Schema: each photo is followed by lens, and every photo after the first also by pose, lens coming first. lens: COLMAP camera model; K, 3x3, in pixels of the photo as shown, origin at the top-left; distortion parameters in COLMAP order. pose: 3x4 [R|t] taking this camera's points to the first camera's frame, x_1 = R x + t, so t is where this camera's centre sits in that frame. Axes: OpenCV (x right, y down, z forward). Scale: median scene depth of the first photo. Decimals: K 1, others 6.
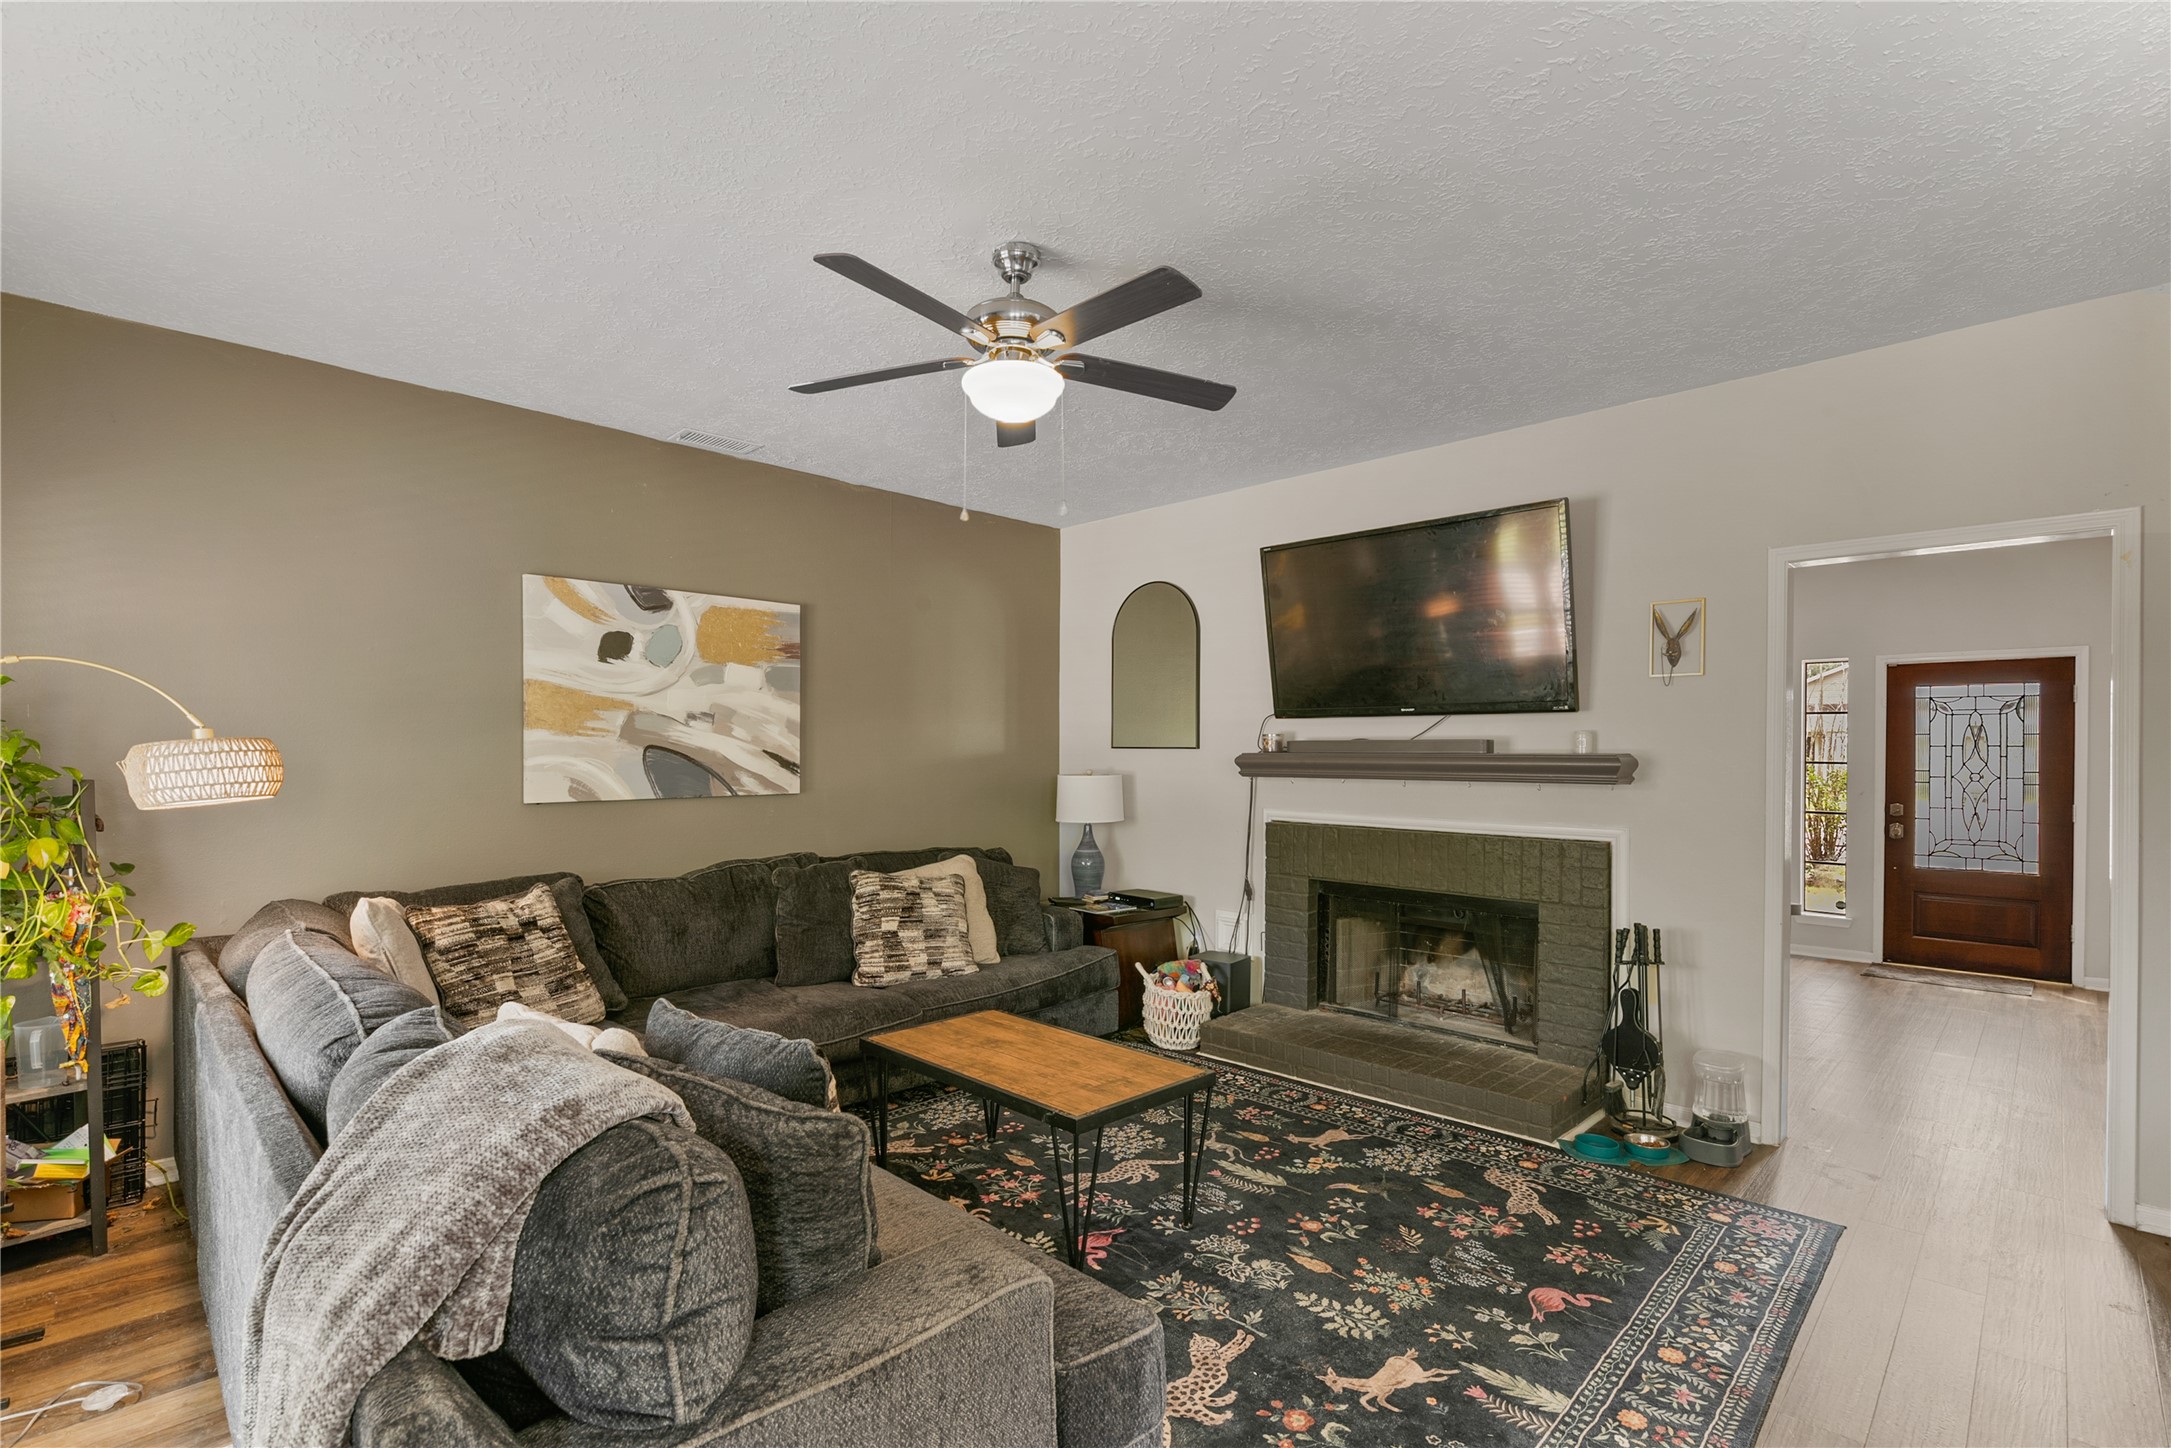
lens RADIAL K [[980.6, 0, 1080.4], [0, 980.6, 761.0], [0, 0, 1]] dist [-0.014414, 0.022921]
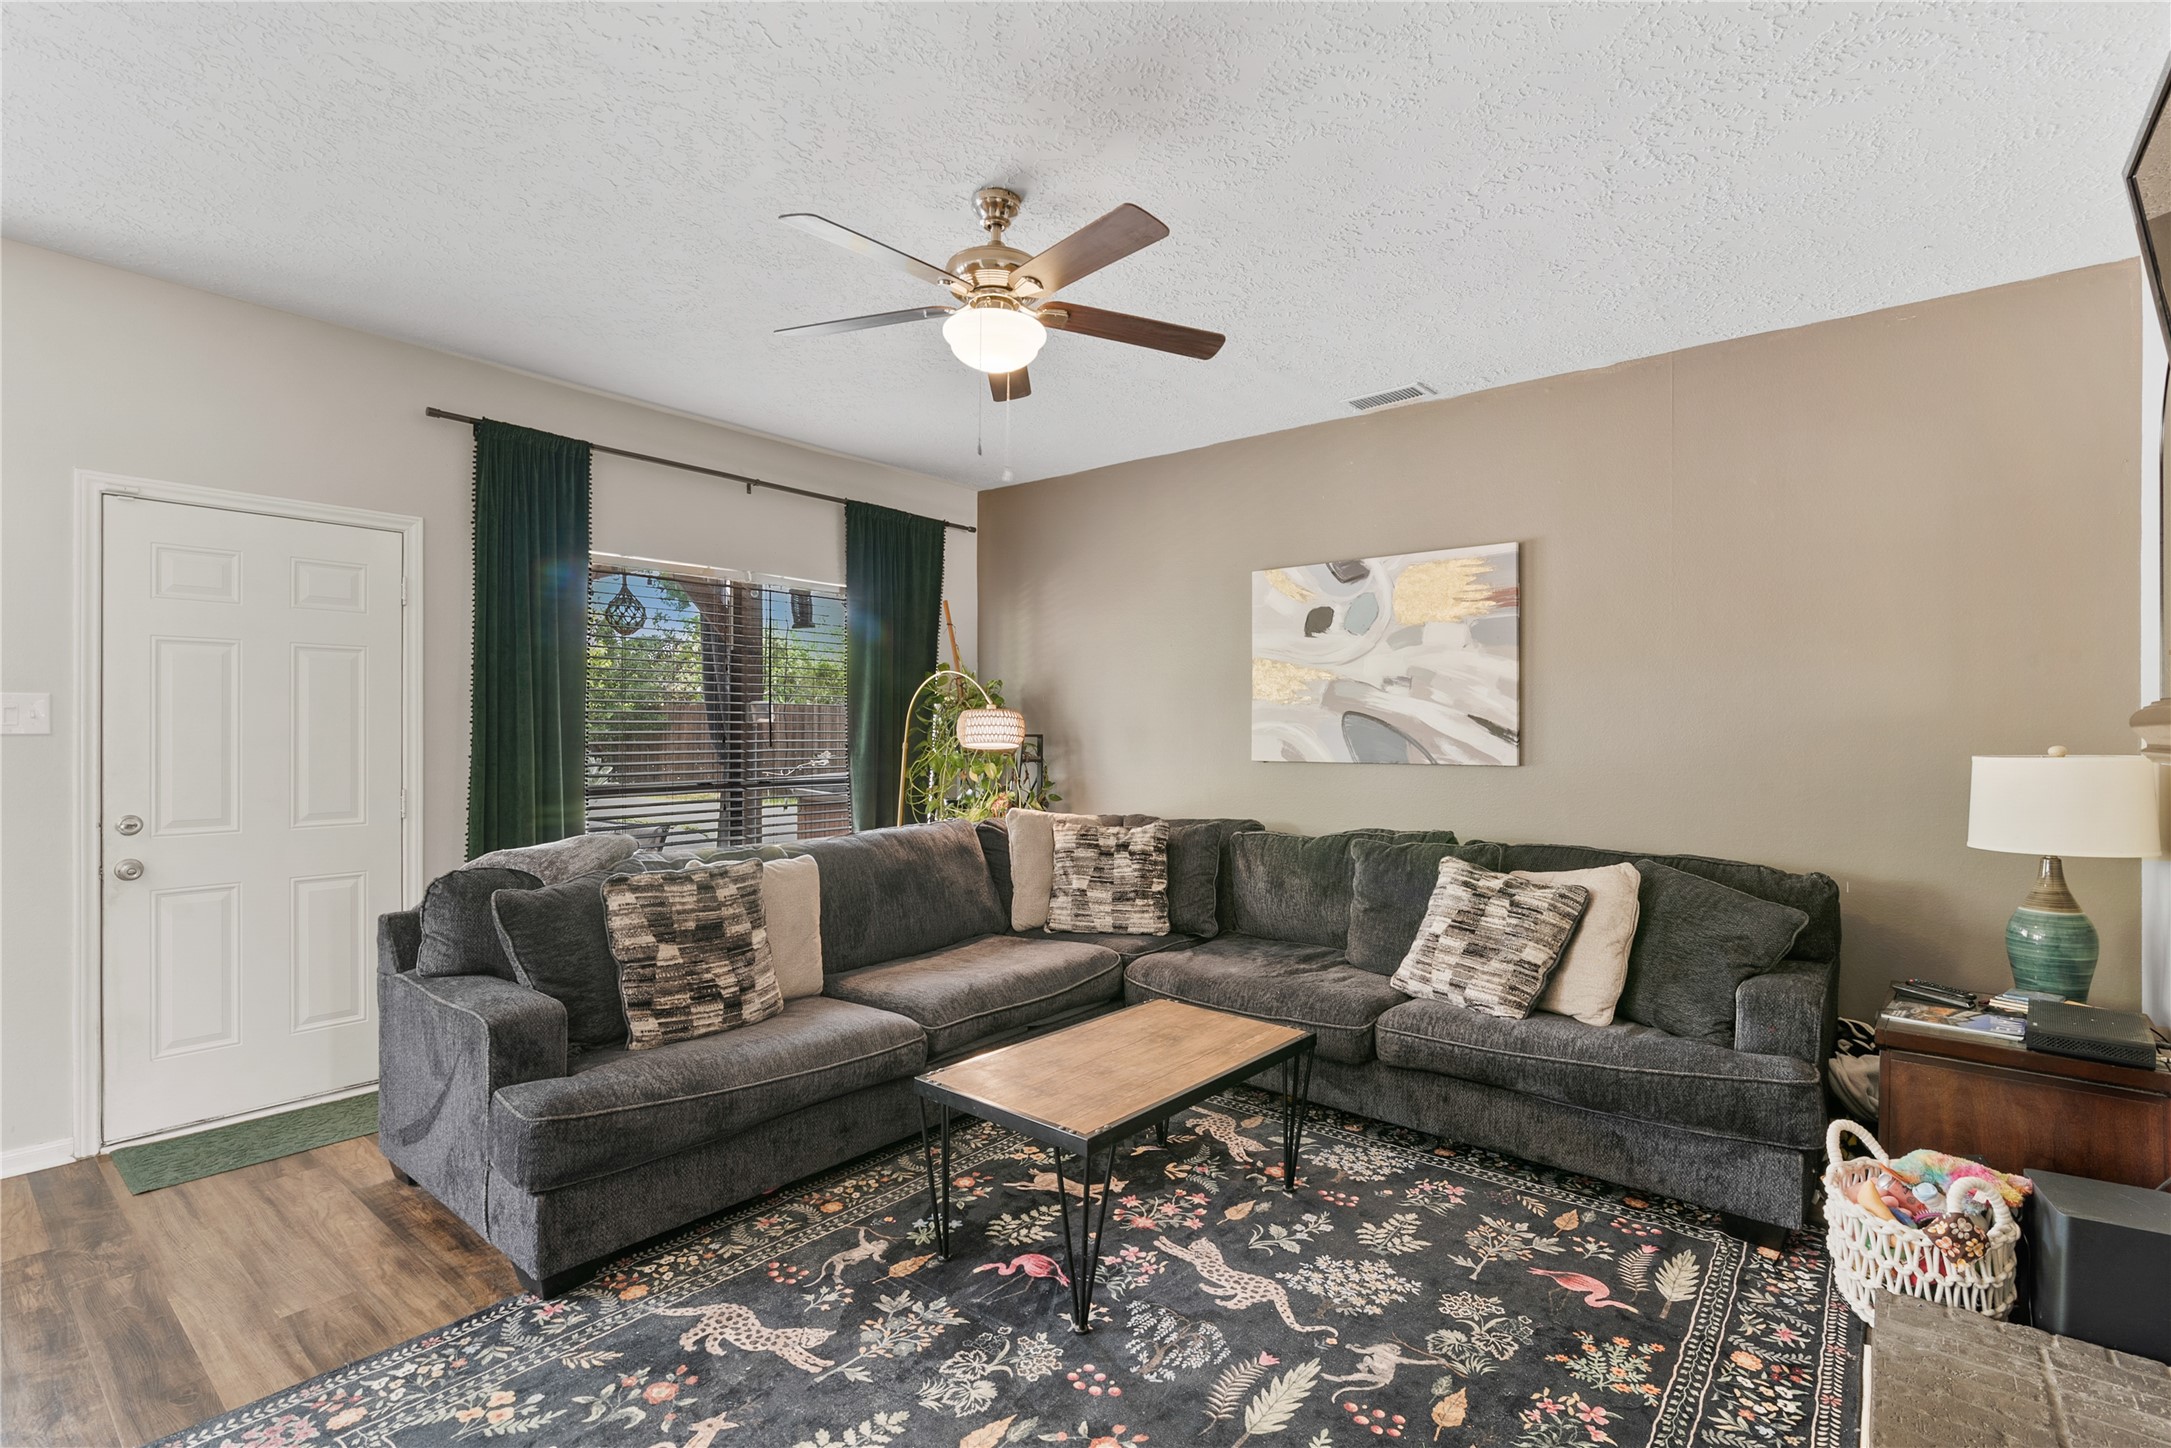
lens RADIAL K [[986.3, 0, 1090.5], [0, 986.3, 729.3], [0, 0, 1]] dist [-0.002047, 0.000259]
pose [[0.115752, -0.001898, -0.993276, 0.617308], [-0.011475, 0.999929, -0.003248, 0.010466], [0.993212, 0.011774, 0.115722, 0.650842]]
